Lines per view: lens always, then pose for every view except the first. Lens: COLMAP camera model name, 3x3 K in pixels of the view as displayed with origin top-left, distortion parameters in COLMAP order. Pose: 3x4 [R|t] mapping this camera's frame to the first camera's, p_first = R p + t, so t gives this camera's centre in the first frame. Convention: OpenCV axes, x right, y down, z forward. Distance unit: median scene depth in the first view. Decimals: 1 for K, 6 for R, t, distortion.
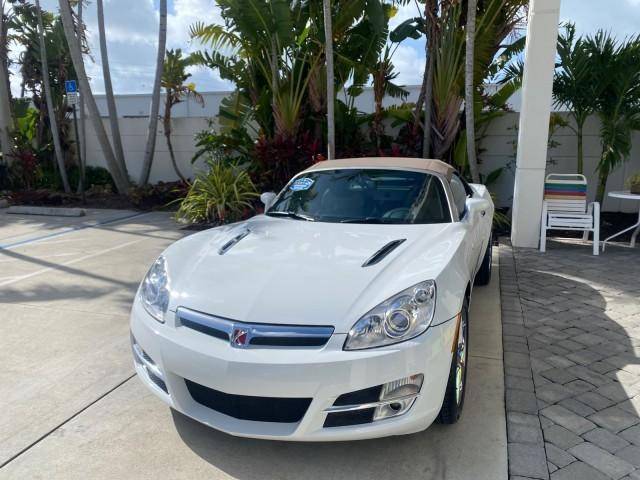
lens RADIAL K [[498.1, 0, 319.7], [0, 498.1, 231.3], [0, 0, 1]] dist [0.016813, -0.004060]
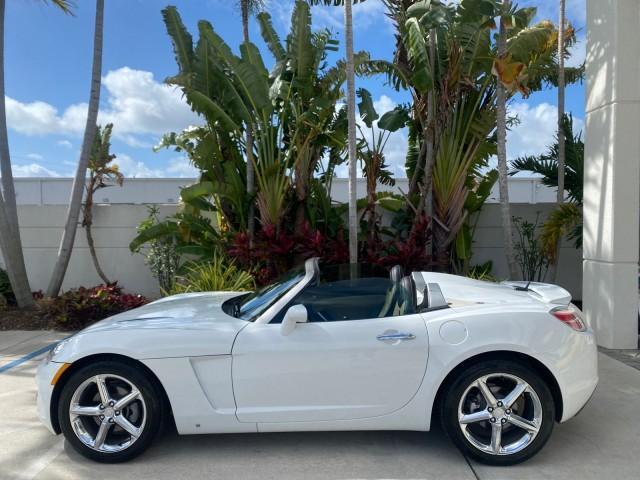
lens RADIAL K [[498.1, 0, 319.7], [0, 498.1, 231.3], [0, 0, 1]] dist [0.016813, -0.004060]
pose [[0.949251, -0.005221, 0.314475, -0.245716], [0.061812, 0.983460, -0.170253, -0.036836], [-0.308385, 0.181051, 0.933873, 0.189414]]
